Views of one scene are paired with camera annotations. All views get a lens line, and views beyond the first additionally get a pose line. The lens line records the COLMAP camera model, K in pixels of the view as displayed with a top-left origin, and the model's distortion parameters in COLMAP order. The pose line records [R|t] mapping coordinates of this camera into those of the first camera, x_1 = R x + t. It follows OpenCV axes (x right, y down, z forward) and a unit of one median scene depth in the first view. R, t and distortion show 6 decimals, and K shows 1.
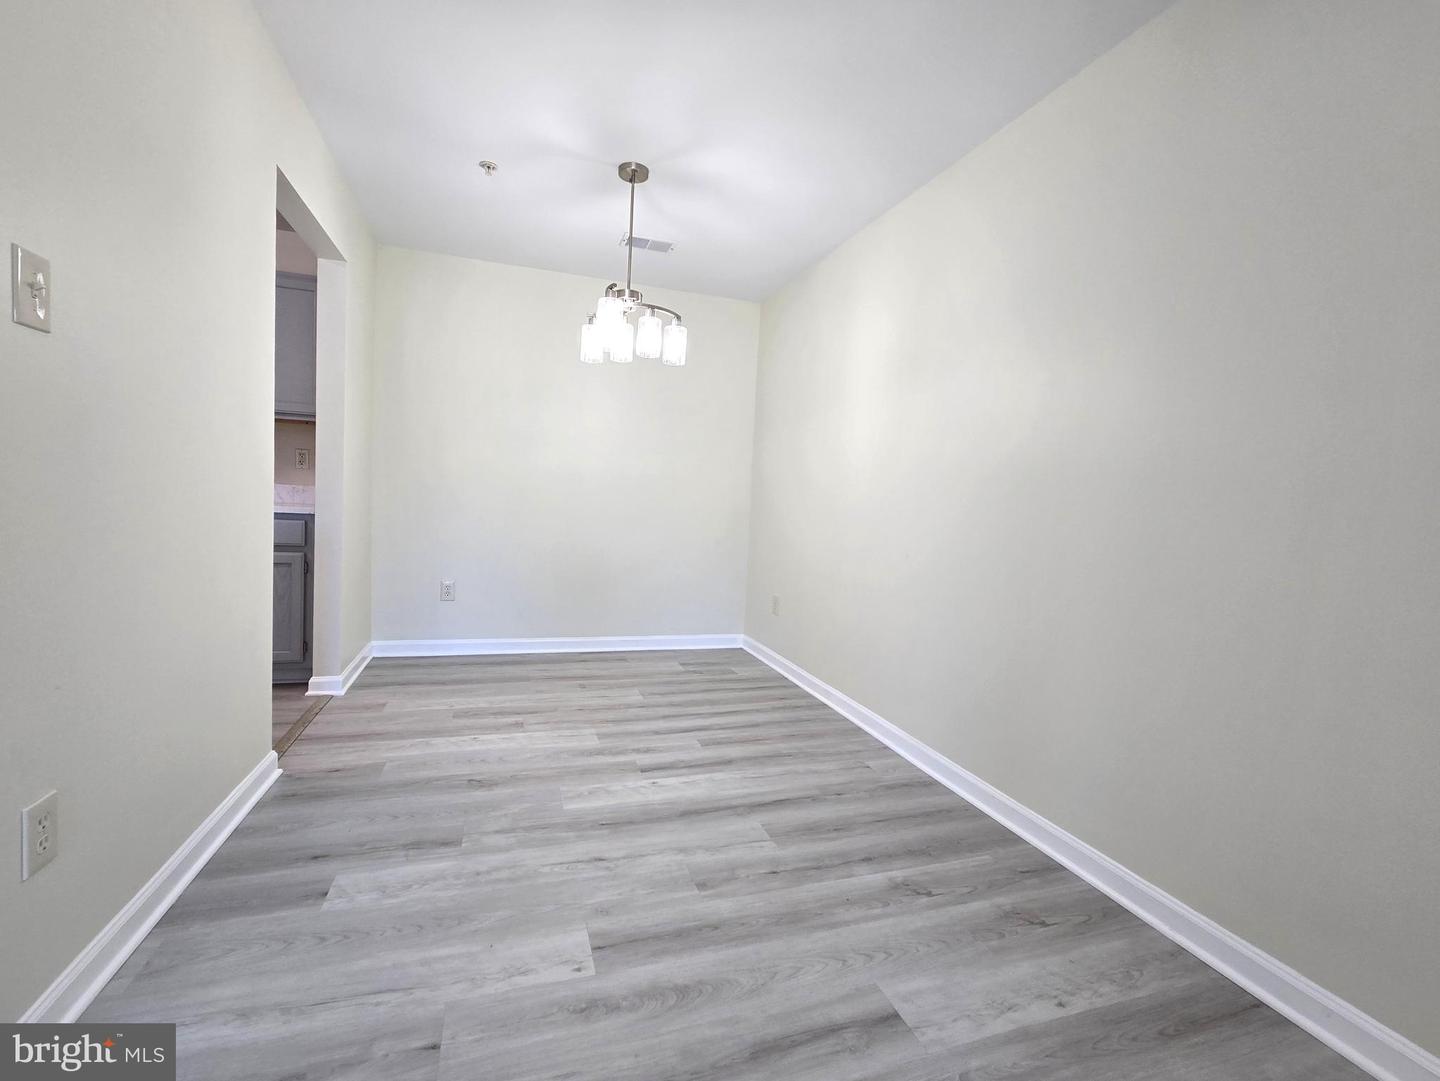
lens RADIAL K [[617.7, 0, 720.0], [0, 617.7, 540.5], [0, 0, 1]] dist [-0.000777, 0.000730]
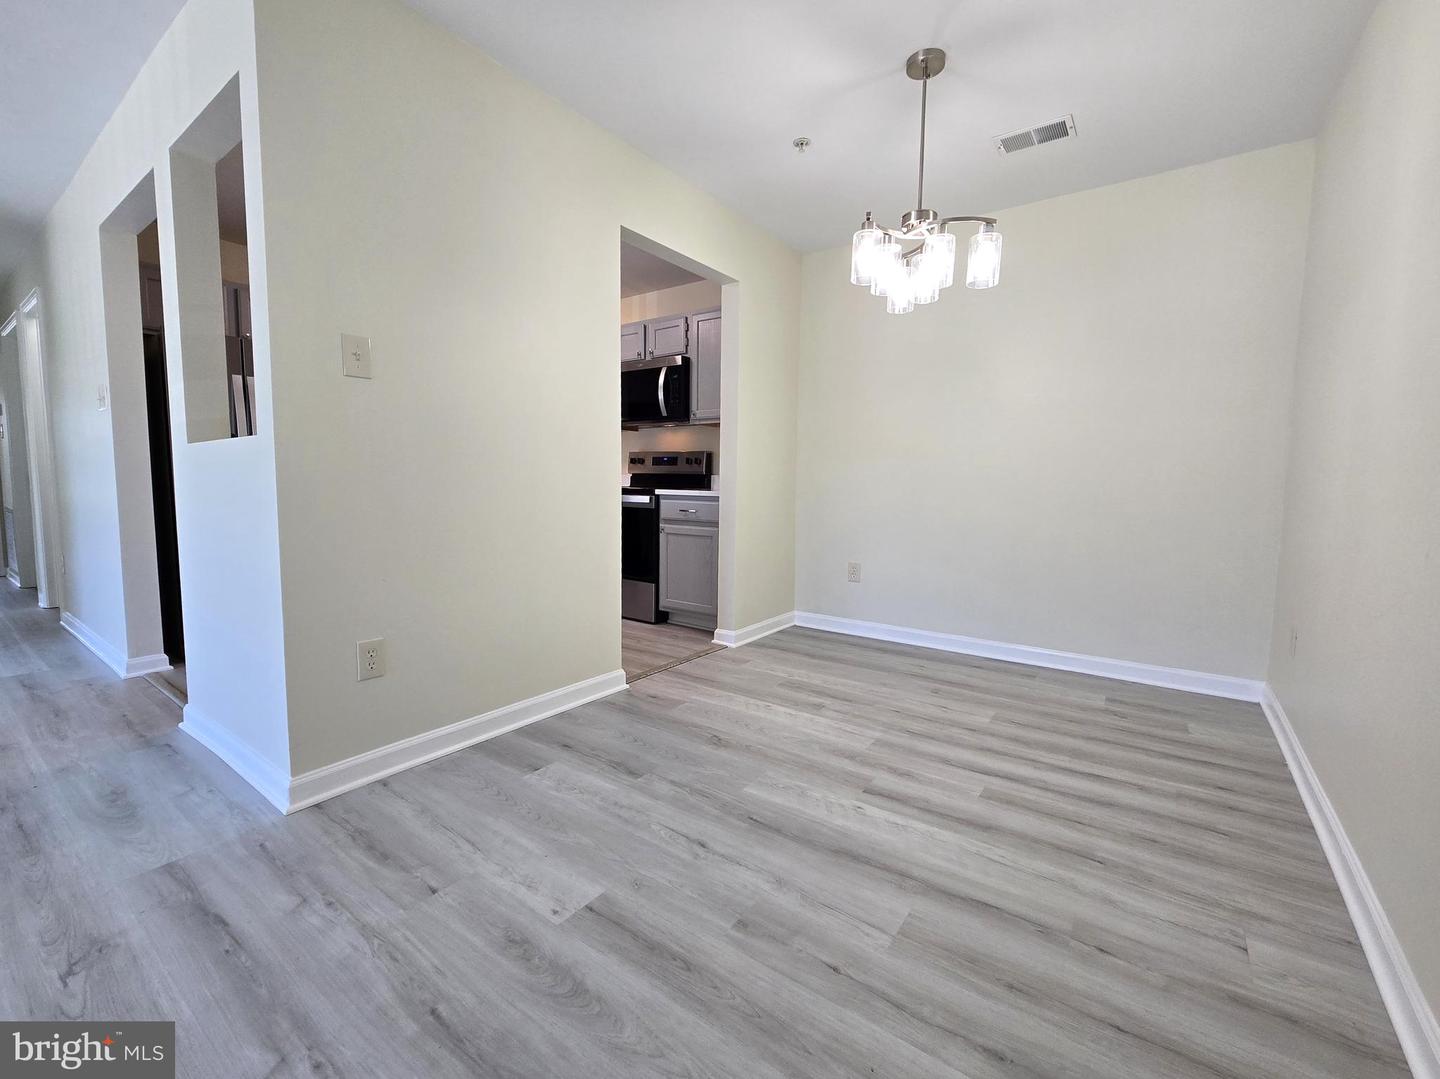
lens RADIAL K [[615.7, 0, 706.2], [0, 615.7, 537.0], [0, 0, 1]] dist [-0.000077, 0.000119]
pose [[0.577203, 0.030070, -0.816047, 0.382697], [-0.032816, 0.999369, 0.013614, 0.026304], [0.815941, 0.018921, 0.577826, 0.315230]]
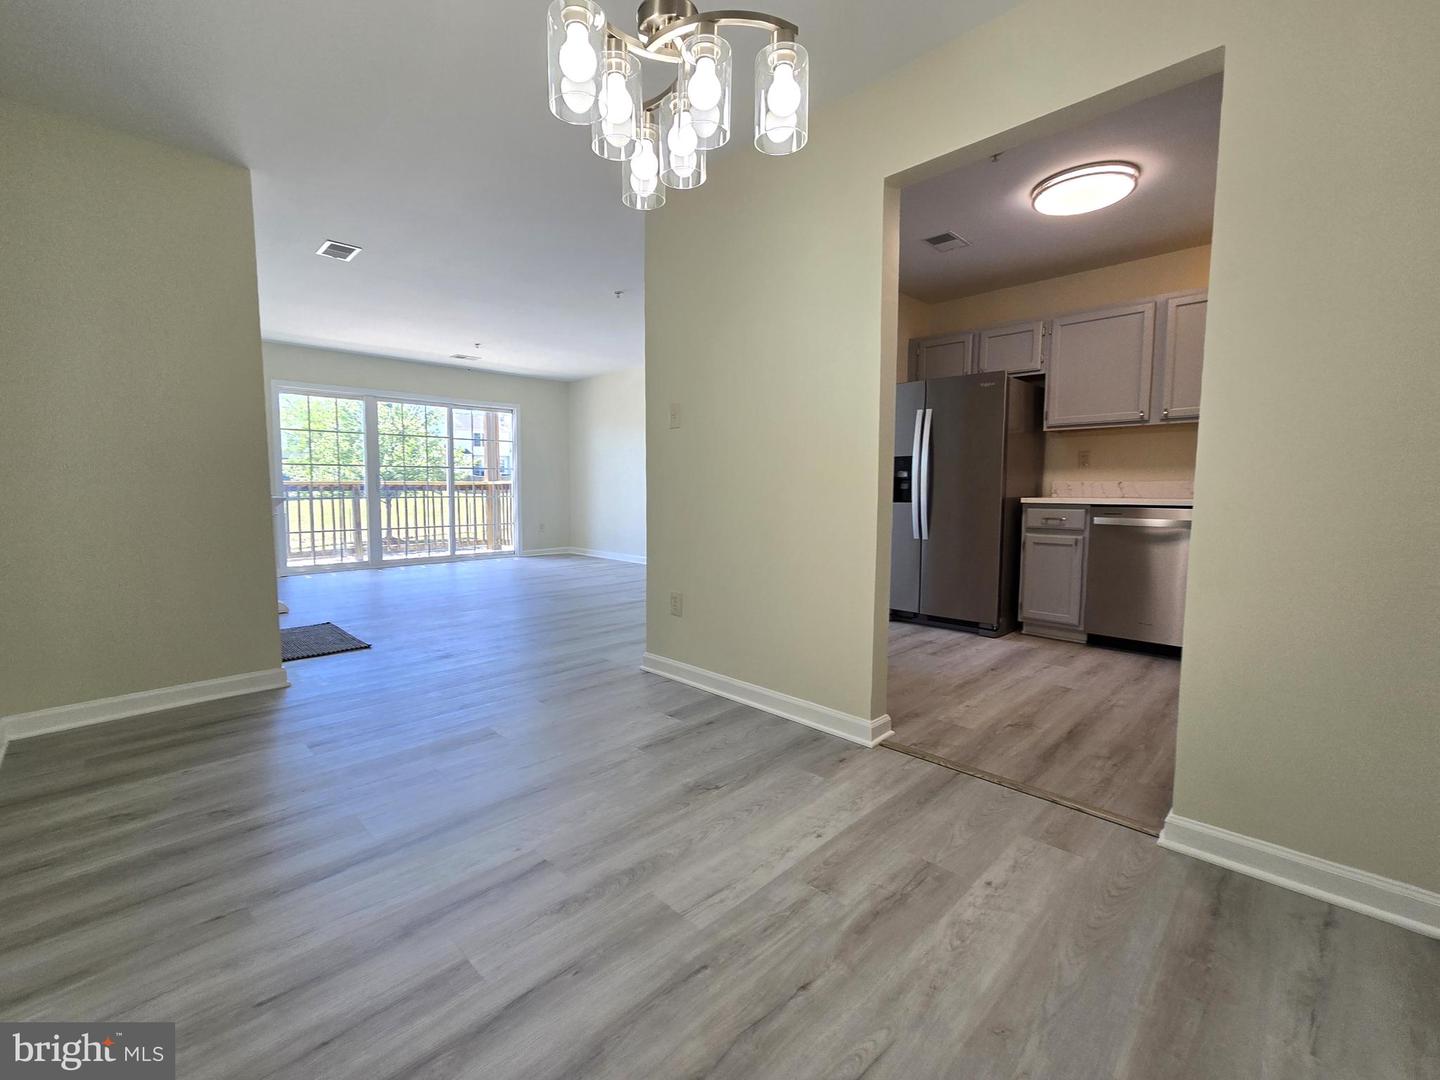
lens RADIAL K [[617.7, 0, 720.0], [0, 617.7, 540.0], [0, 0, 1]] dist [-0.000777, 0.000730]
pose [[-0.891171, -0.012870, -0.453485, 0.020158], [-0.074327, 0.990233, 0.117962, -0.081564], [0.447537, 0.138831, -0.883423, 1.531648]]
